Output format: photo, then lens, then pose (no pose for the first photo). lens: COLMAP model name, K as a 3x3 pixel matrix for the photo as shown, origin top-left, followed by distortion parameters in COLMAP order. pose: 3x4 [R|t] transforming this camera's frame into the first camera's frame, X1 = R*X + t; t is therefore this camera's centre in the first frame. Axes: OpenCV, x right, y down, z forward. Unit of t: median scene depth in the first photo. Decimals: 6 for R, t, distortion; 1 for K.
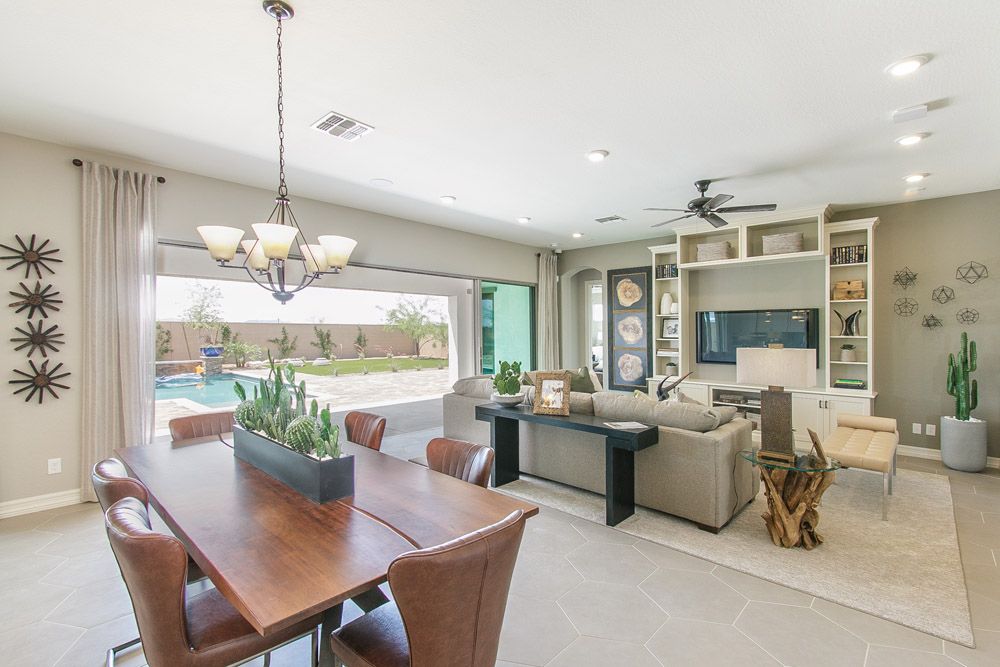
lens RADIAL K [[456.8, 0, 497.3], [0, 456.8, 330.9], [0, 0, 1]] dist [0.001239, 0.000973]
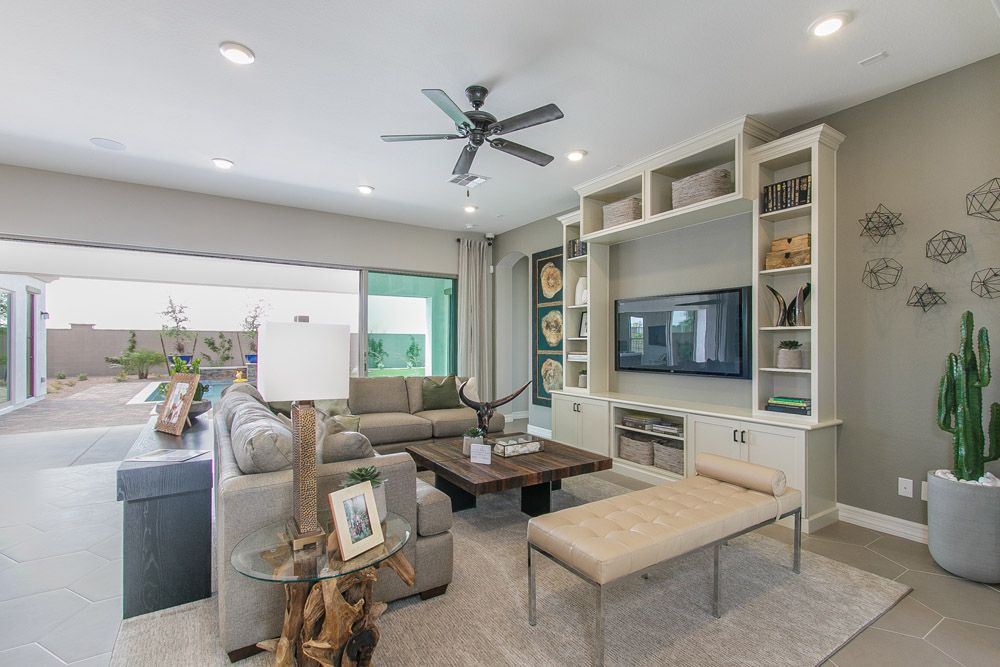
lens RADIAL K [[456.8, 0, 500.5], [0, 456.8, 338.0], [0, 0, 1]] dist [0.001239, 0.000973]
pose [[0.970430, -0.004073, -0.241347, 0.537155], [0.000971, 0.999915, -0.012971, 0.034153], [0.241379, 0.012353, 0.970352, 0.309371]]
